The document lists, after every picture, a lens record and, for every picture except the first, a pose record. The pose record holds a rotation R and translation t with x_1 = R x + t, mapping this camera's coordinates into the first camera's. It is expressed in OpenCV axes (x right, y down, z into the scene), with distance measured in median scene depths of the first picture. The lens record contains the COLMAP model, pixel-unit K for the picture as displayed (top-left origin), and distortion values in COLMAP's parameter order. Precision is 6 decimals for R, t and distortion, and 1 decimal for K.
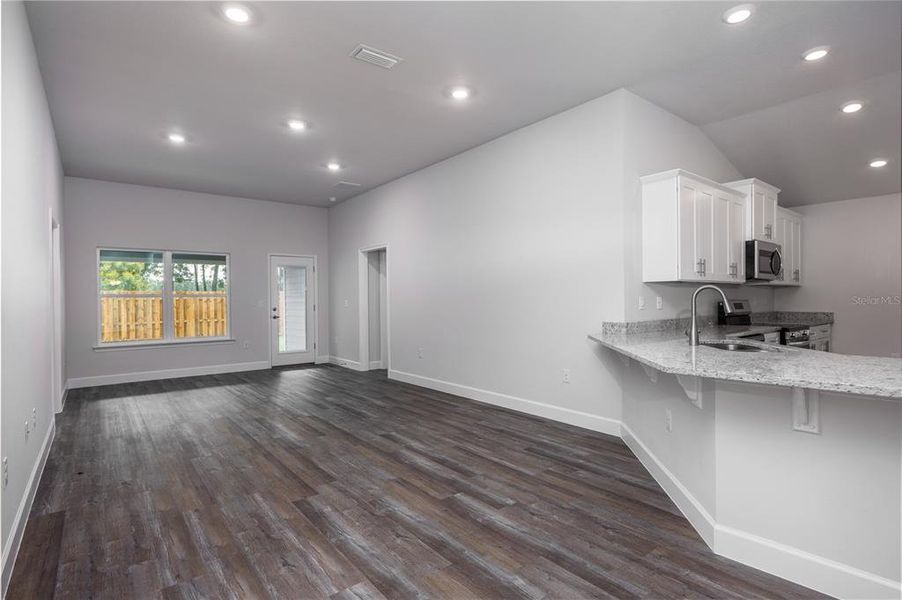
lens RADIAL K [[452.1, 0, 448.7], [0, 452.1, 303.7], [0, 0, 1]] dist [-0.005380, -0.001529]
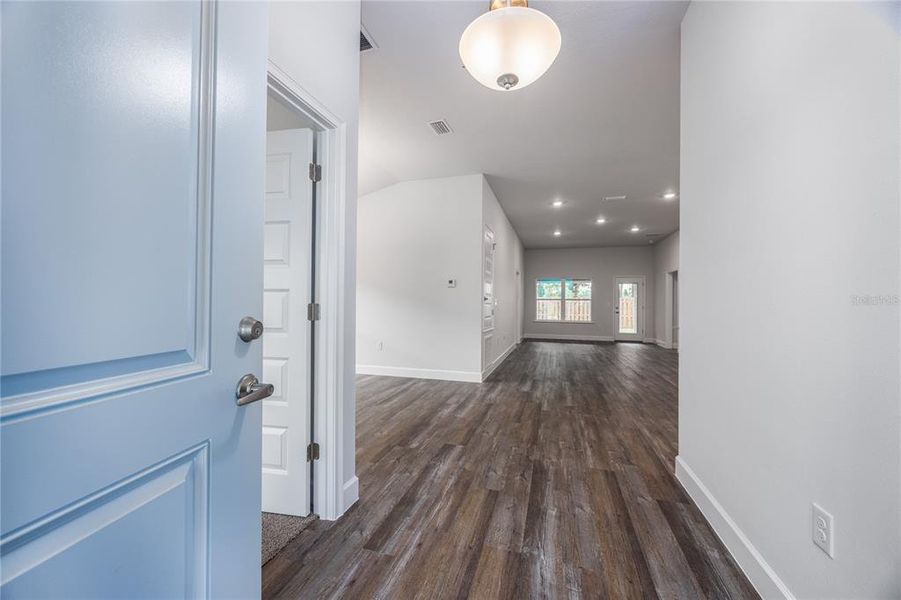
lens RADIAL K [[352.9, 0, 449.2], [0, 352.9, 300.6], [0, 0, 1]] dist [0.015888, 0.000134]
pose [[0.574232, 0.007783, -0.818655, 0.560654], [-0.023519, 0.999699, -0.006993, 0.013797], [0.818354, 0.023270, 0.574243, -0.498006]]
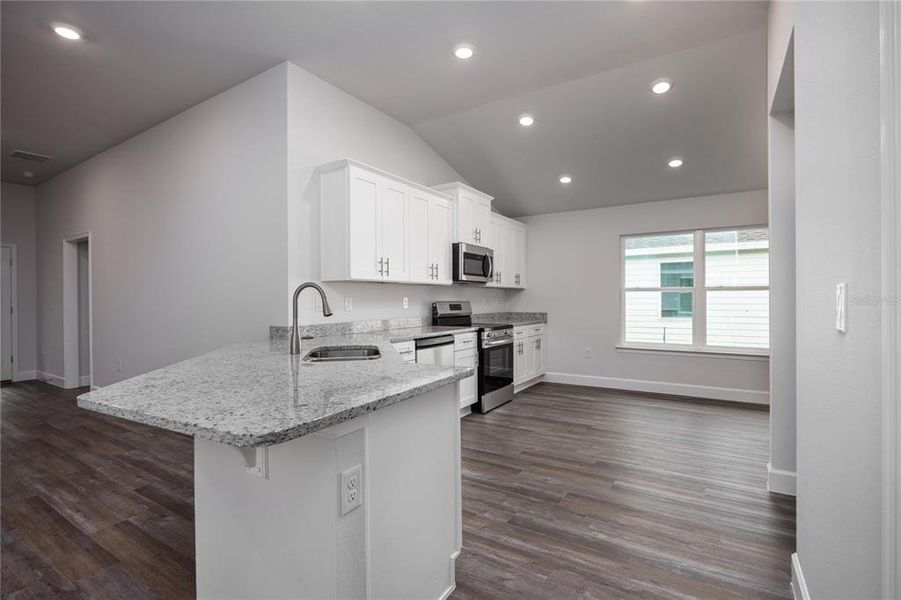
lens RADIAL K [[424.2, 0, 456.2], [0, 424.2, 301.9], [0, 0, 1]] dist [-0.009021, 0.000104]
pose [[0.945120, 0.001701, 0.326720, 0.316354], [0.001062, 0.999965, -0.008276, 0.001237], [-0.326723, 0.008169, 0.945085, 0.083848]]
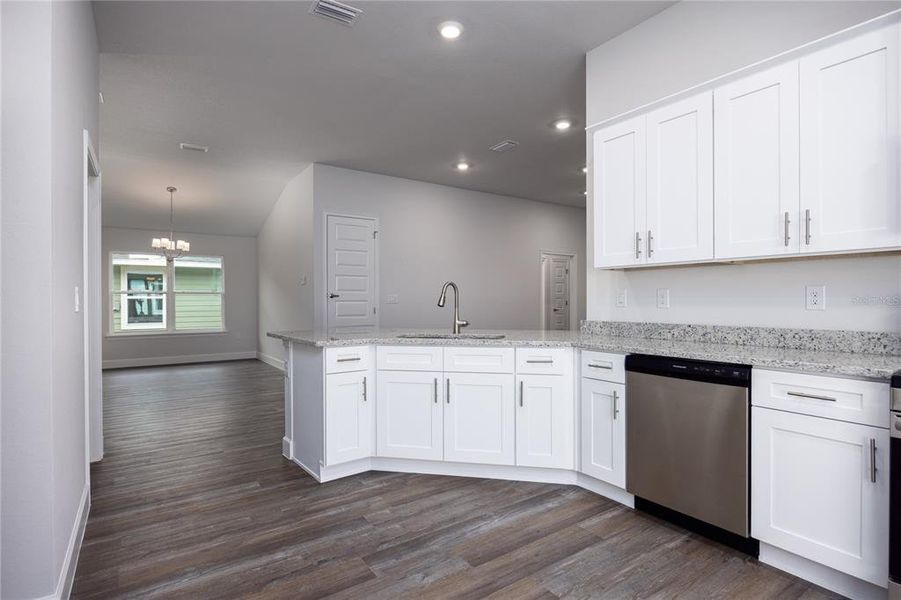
lens RADIAL K [[451.6, 0, 455.3], [0, 451.6, 302.1], [0, 0, 1]] dist [-0.005380, -0.001529]
pose [[-0.071719, 0.011446, -0.997359, 0.975847], [-0.000296, 0.999934, 0.011497, -0.003644], [0.997425, 0.001120, -0.071710, 0.616784]]
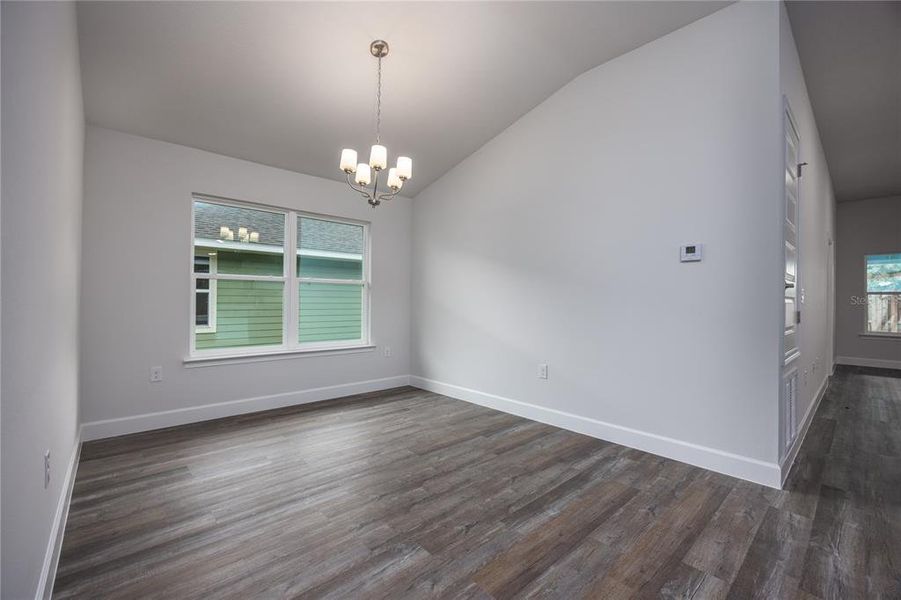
lens RADIAL K [[387.0, 0, 446.7], [0, 387.0, 299.2], [0, 0, 1]] dist [-0.000089, -0.000831]
pose [[0.082121, 0.006309, -0.996602, 0.222785], [-0.021662, 0.999755, 0.004544, 0.022020], [0.996387, 0.021215, 0.082238, -0.279495]]
